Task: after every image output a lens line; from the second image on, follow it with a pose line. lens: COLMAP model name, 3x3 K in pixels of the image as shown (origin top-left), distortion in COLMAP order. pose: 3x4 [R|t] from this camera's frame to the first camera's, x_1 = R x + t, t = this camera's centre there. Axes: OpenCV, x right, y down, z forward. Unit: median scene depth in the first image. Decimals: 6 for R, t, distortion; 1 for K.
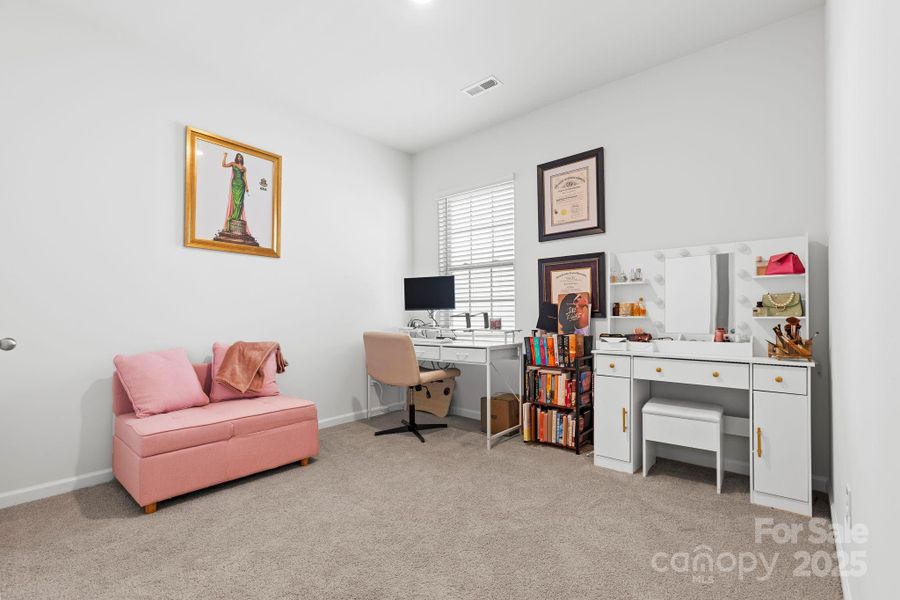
lens RADIAL K [[408.9, 0, 447.6], [0, 408.9, 307.8], [0, 0, 1]] dist [0.001397, -0.000310]
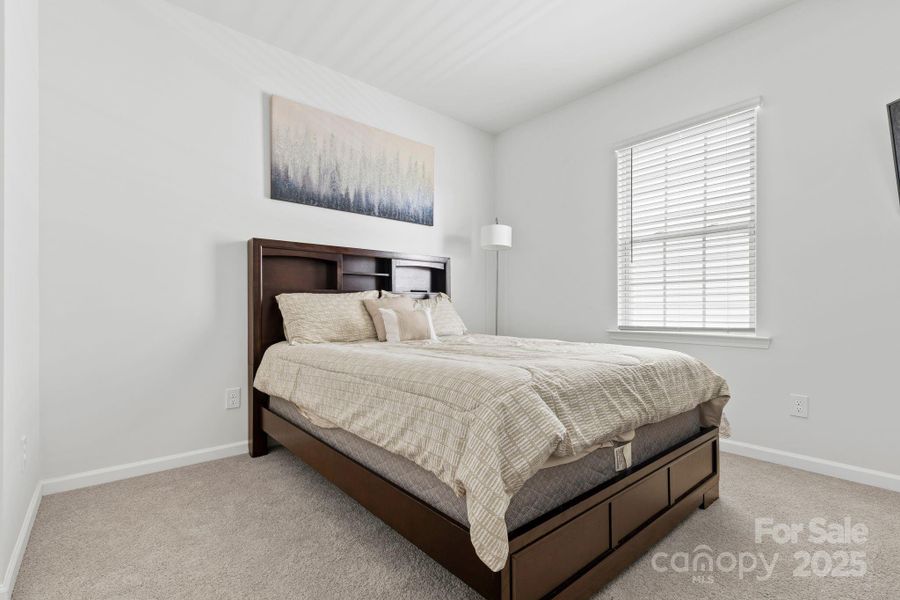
lens RADIAL K [[408.9, 0, 451.6], [0, 408.9, 301.1], [0, 0, 1]] dist [0.001397, -0.000310]
pose [[0.992958, -0.001568, -0.118456, -0.249569], [0.003091, 0.999915, 0.012674, 0.007656], [0.118426, -0.012951, 0.992878, 0.216090]]
